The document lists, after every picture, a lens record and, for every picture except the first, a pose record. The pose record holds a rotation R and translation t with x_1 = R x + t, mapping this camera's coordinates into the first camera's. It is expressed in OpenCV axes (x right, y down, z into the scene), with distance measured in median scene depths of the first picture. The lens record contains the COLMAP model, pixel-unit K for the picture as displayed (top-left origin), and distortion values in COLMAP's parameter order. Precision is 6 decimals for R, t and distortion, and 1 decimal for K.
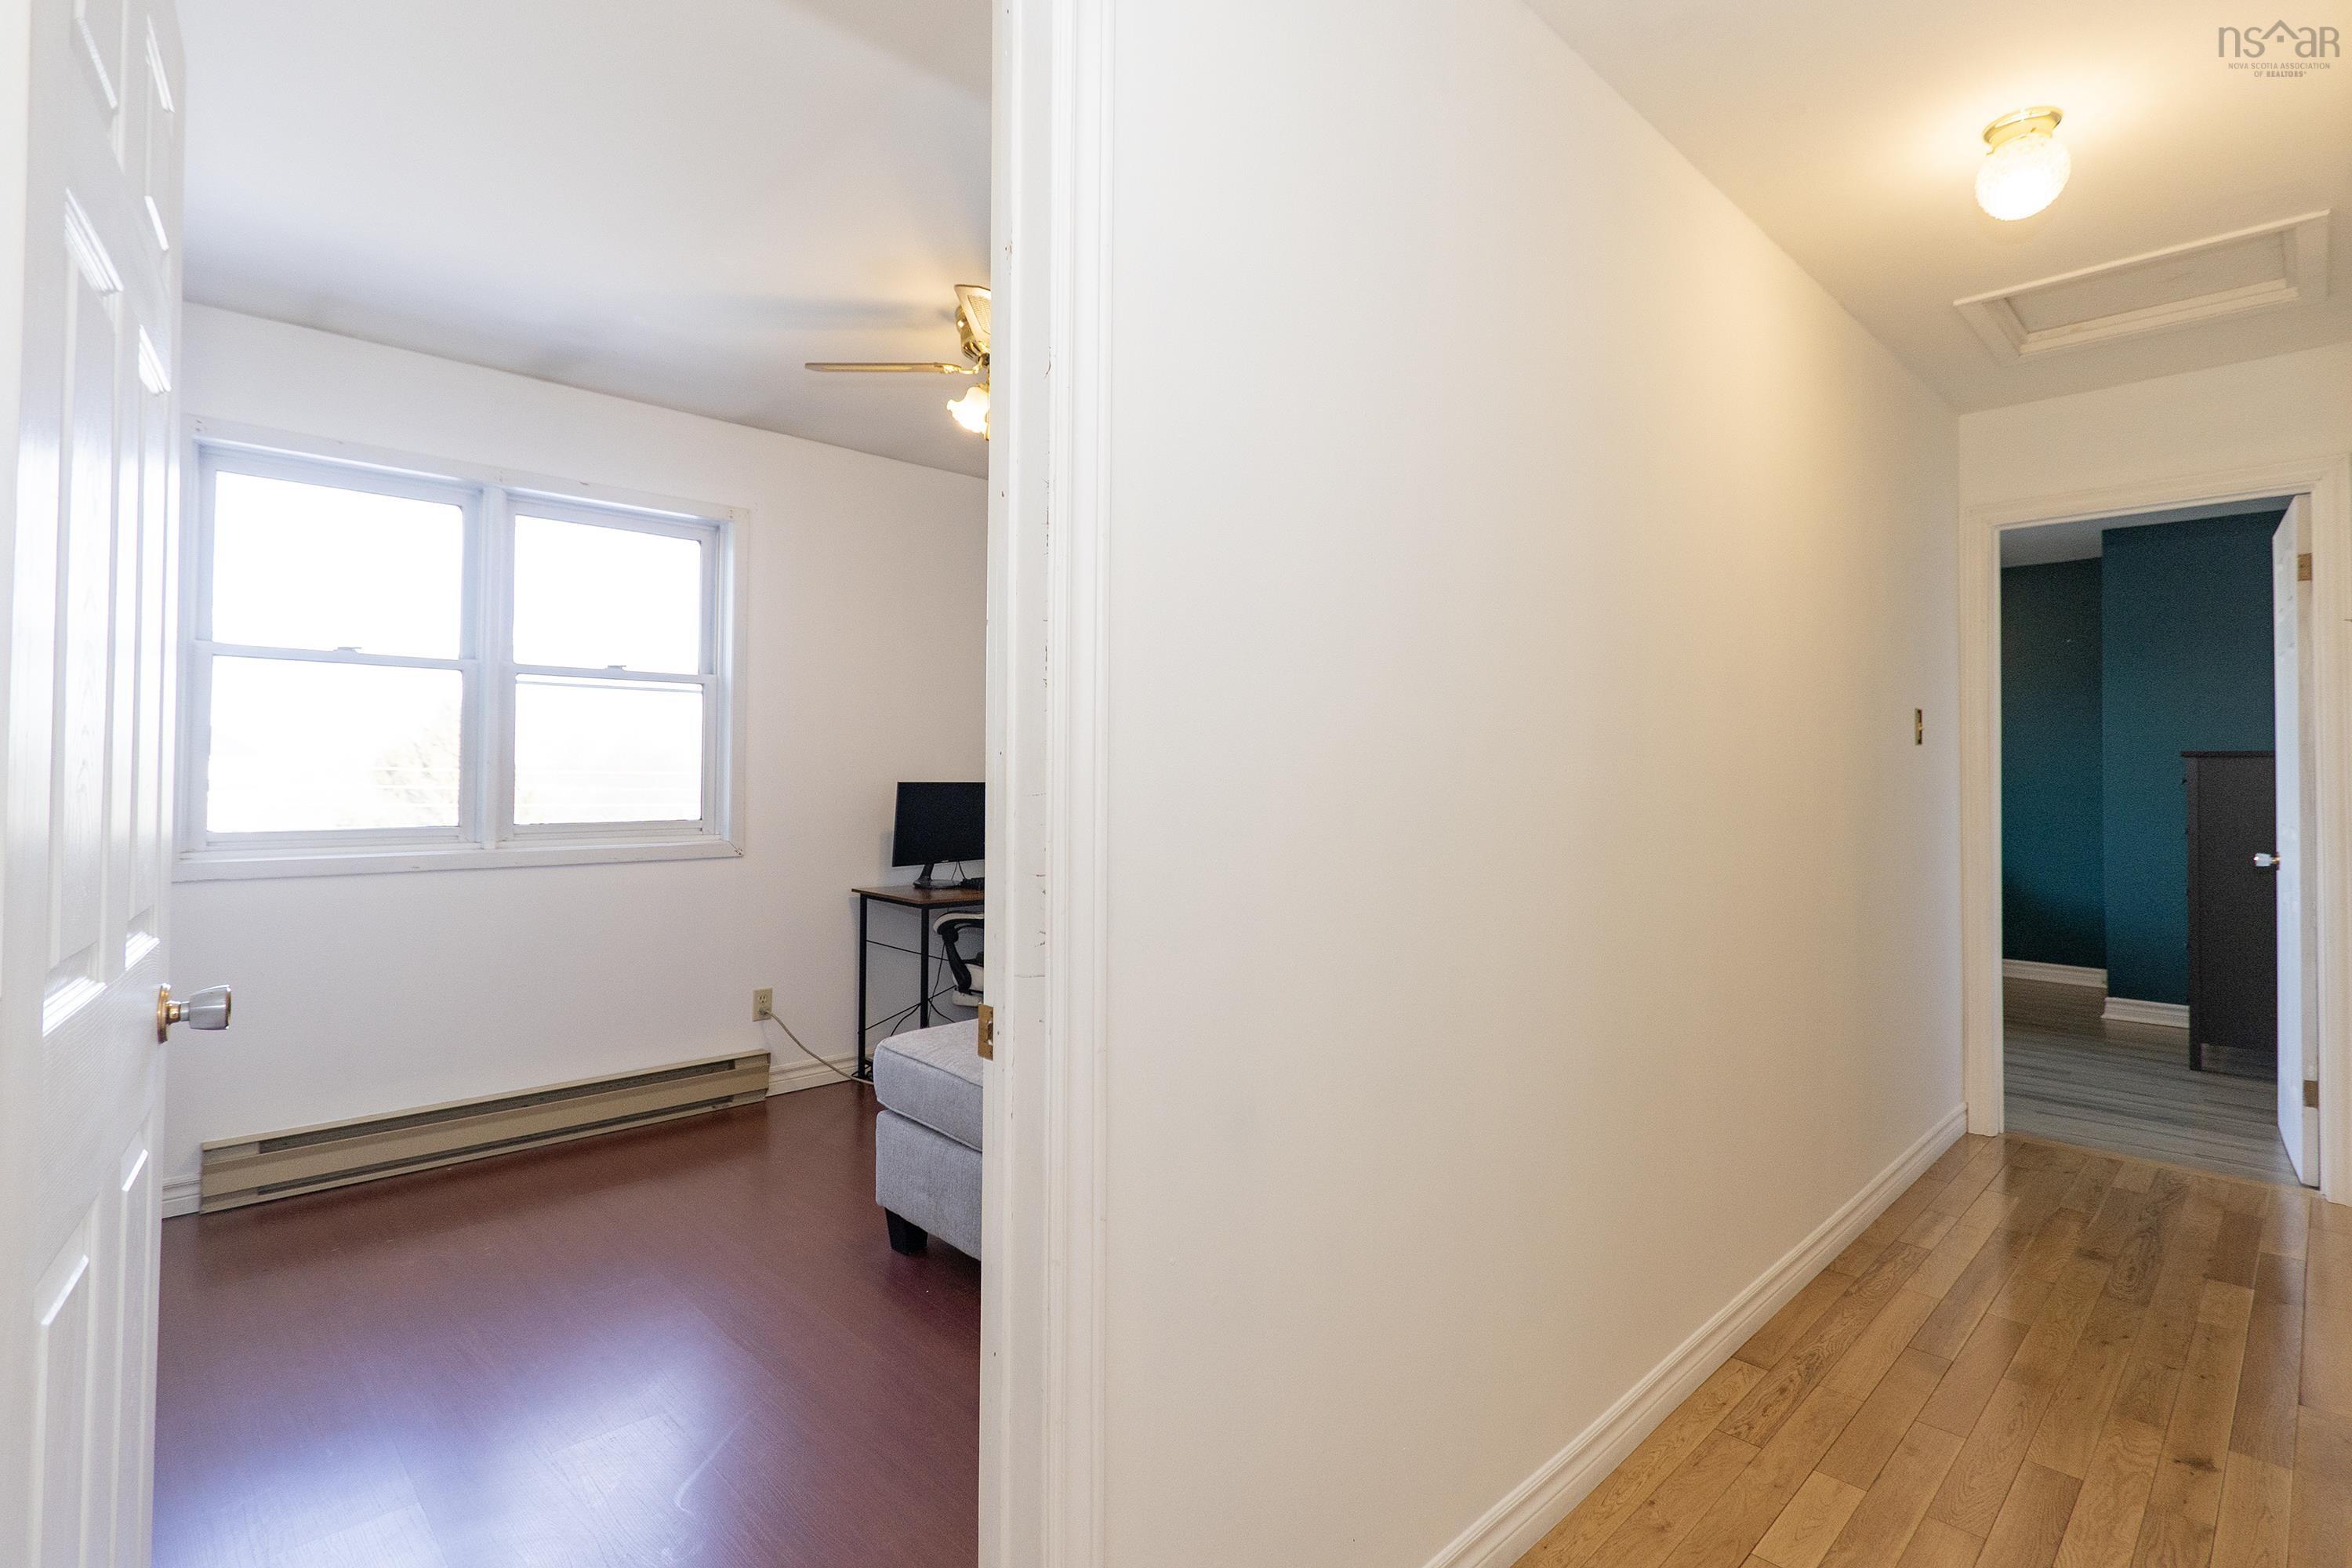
lens RADIAL K [[1093.4, 0, 1178.6], [0, 1093.4, 766.4], [0, 0, 1]] dist [0.002524, -0.001580]
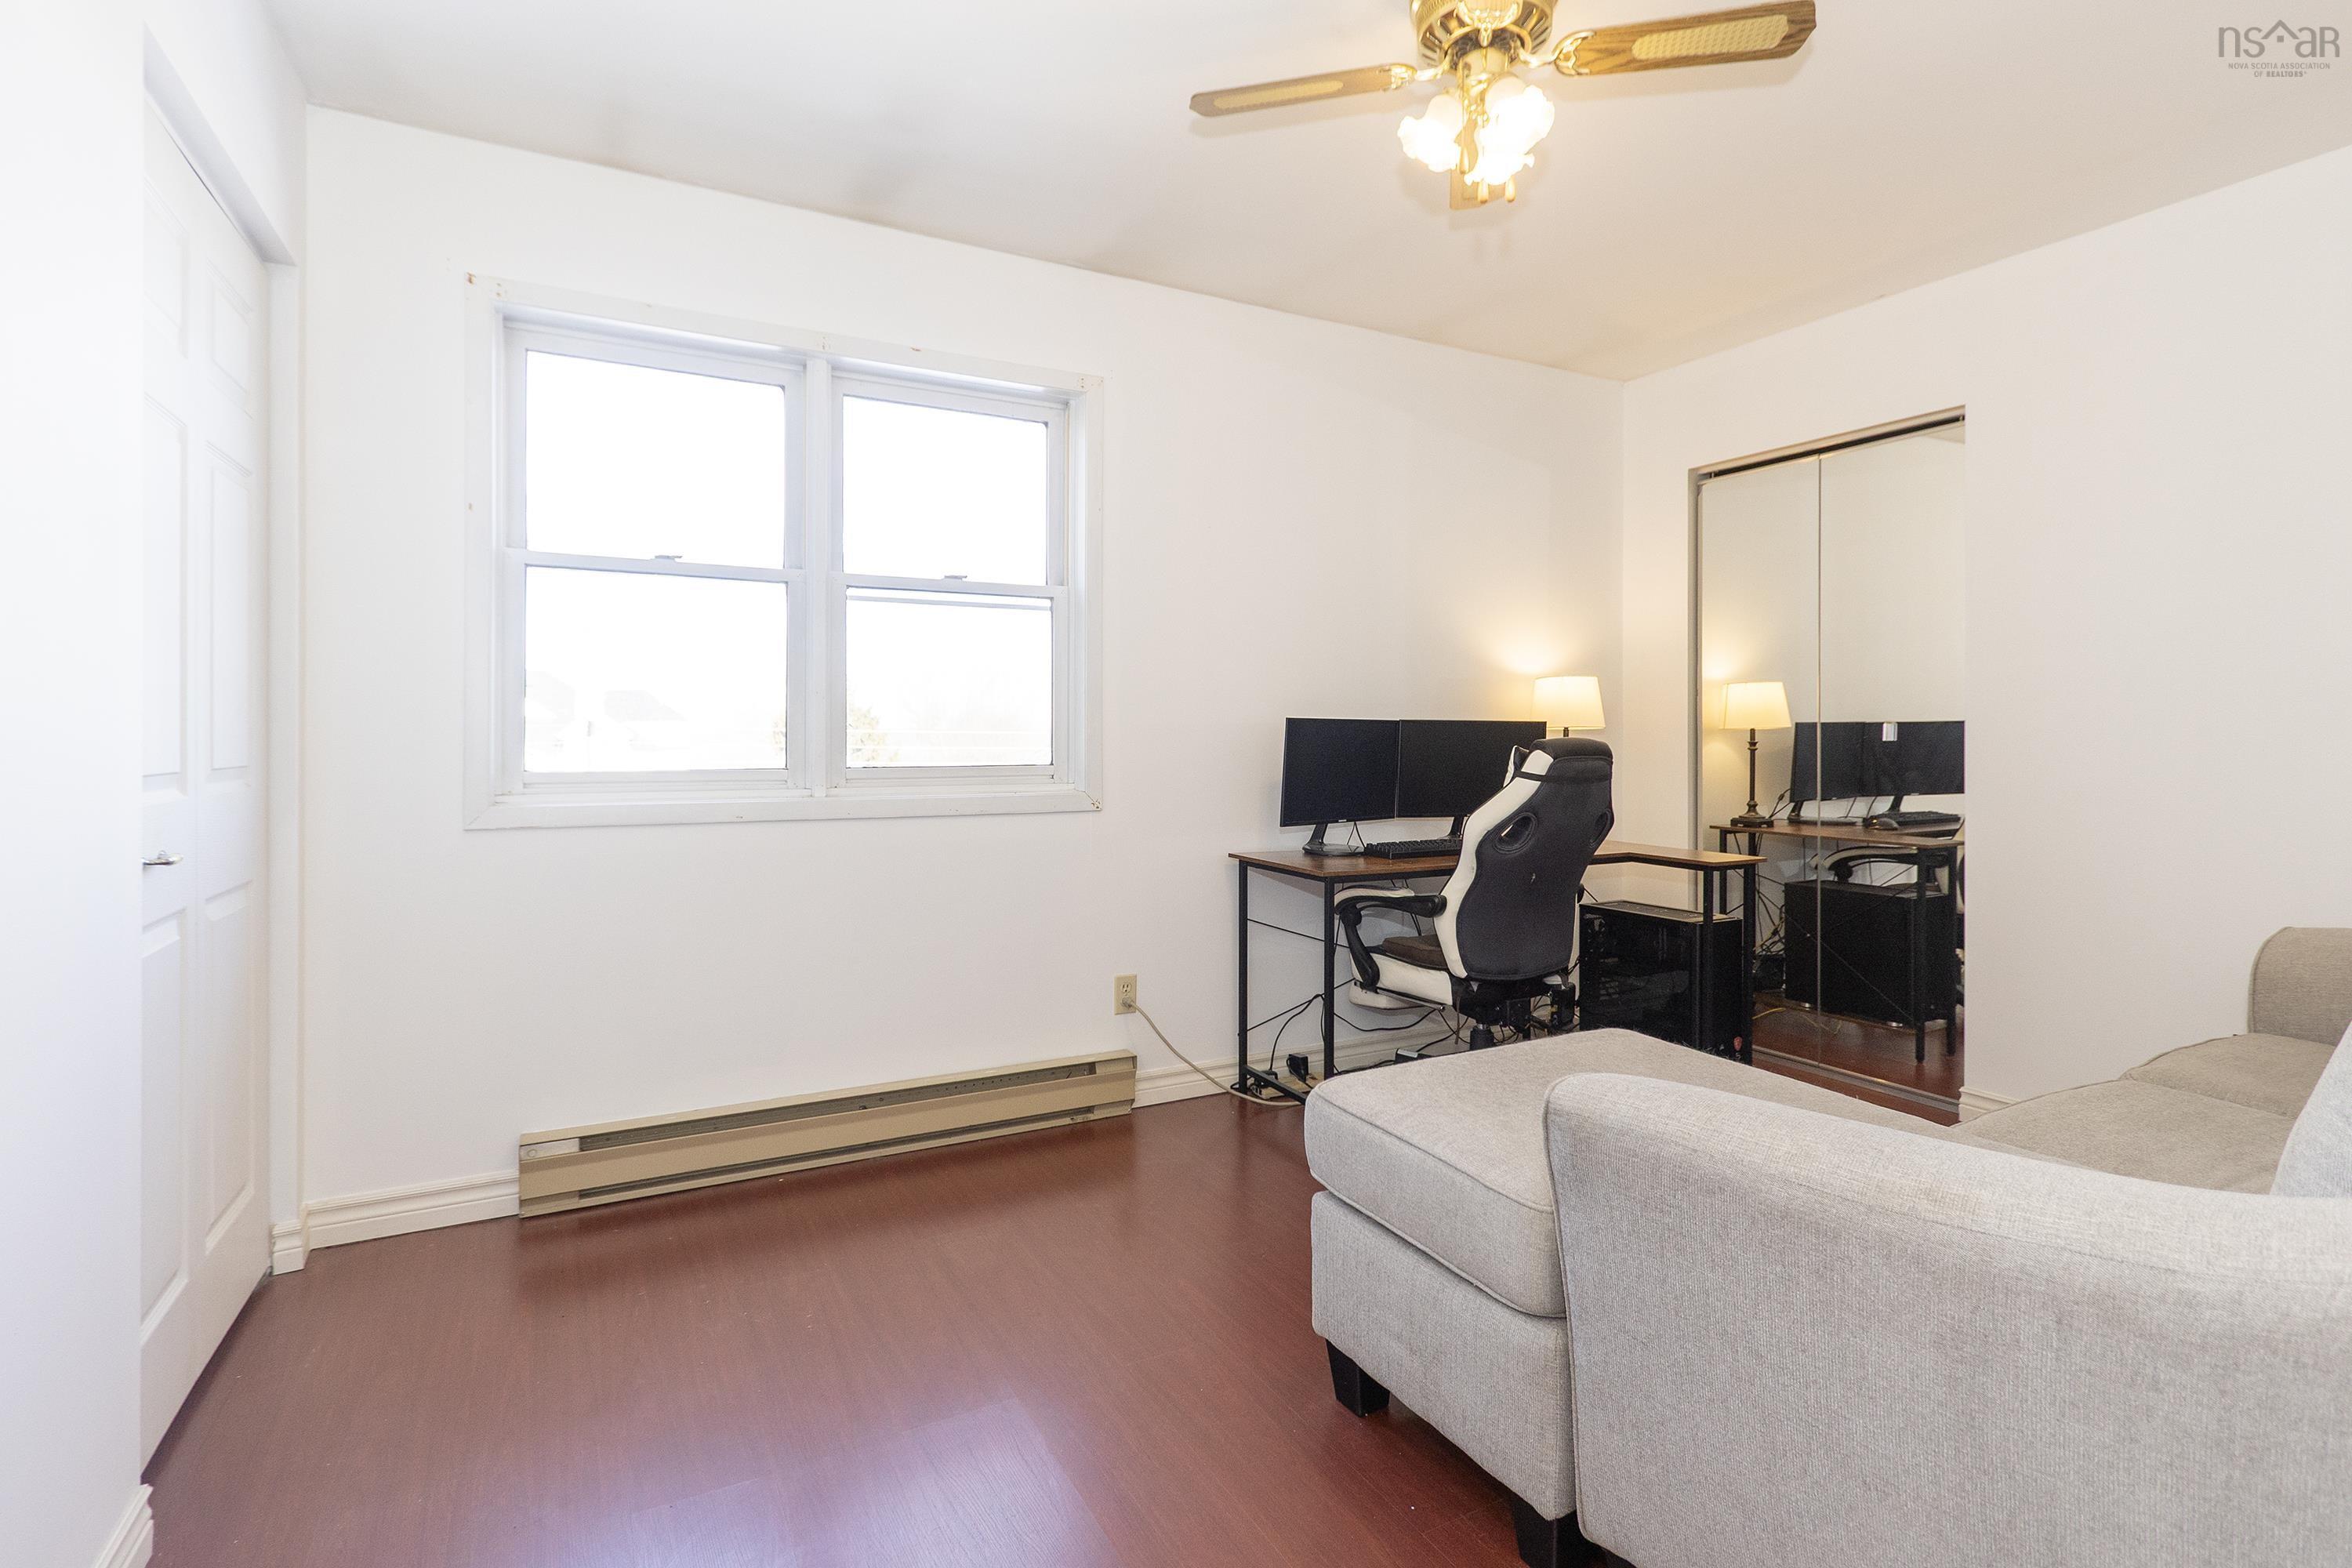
lens RADIAL K [[1093.4, 0, 1174.7], [0, 1093.4, 774.2], [0, 0, 1]] dist [0.002524, -0.001580]
pose [[0.959231, 0.004843, -0.282582, -0.126094], [0.006811, 0.999167, 0.040244, 0.025106], [0.282542, -0.040528, 0.958399, 0.259777]]
